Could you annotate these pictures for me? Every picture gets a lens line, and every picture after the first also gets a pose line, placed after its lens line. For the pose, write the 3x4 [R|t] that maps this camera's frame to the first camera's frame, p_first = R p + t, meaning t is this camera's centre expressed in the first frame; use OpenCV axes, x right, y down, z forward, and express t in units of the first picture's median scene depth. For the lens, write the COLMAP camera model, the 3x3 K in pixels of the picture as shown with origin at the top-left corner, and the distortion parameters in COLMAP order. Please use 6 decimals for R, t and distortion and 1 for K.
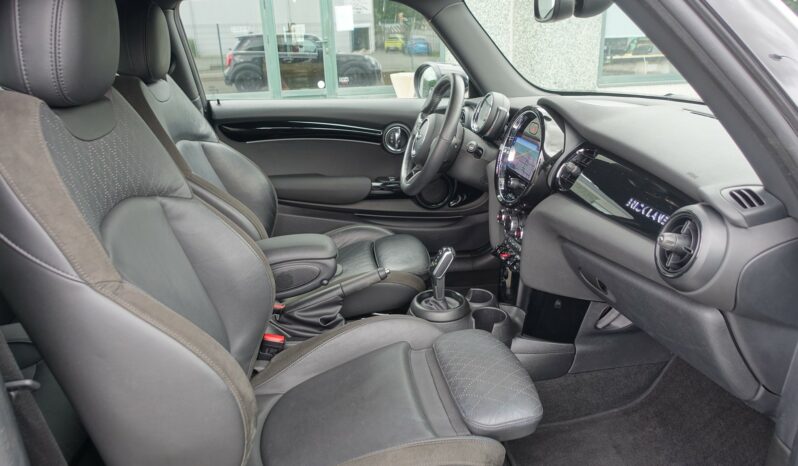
lens RADIAL K [[553.8, 0, 398.2], [0, 553.8, 234.5], [0, 0, 1]] dist [-0.001413, -0.000214]
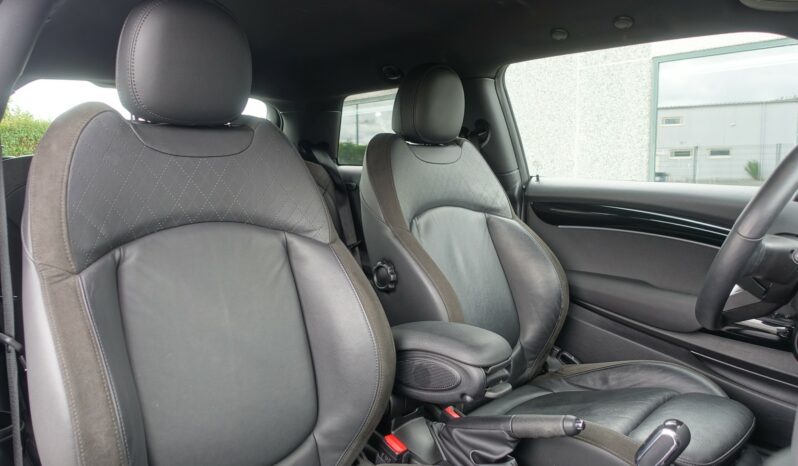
lens RADIAL K [[553.8, 0, 397.9], [0, 553.8, 229.8], [0, 0, 1]] dist [-0.001413, -0.000214]
pose [[0.600398, 0.112888, -0.791693, 0.278119], [-0.278409, 0.957561, -0.074598, -0.034707], [0.749674, 0.265203, 0.606347, 0.346840]]
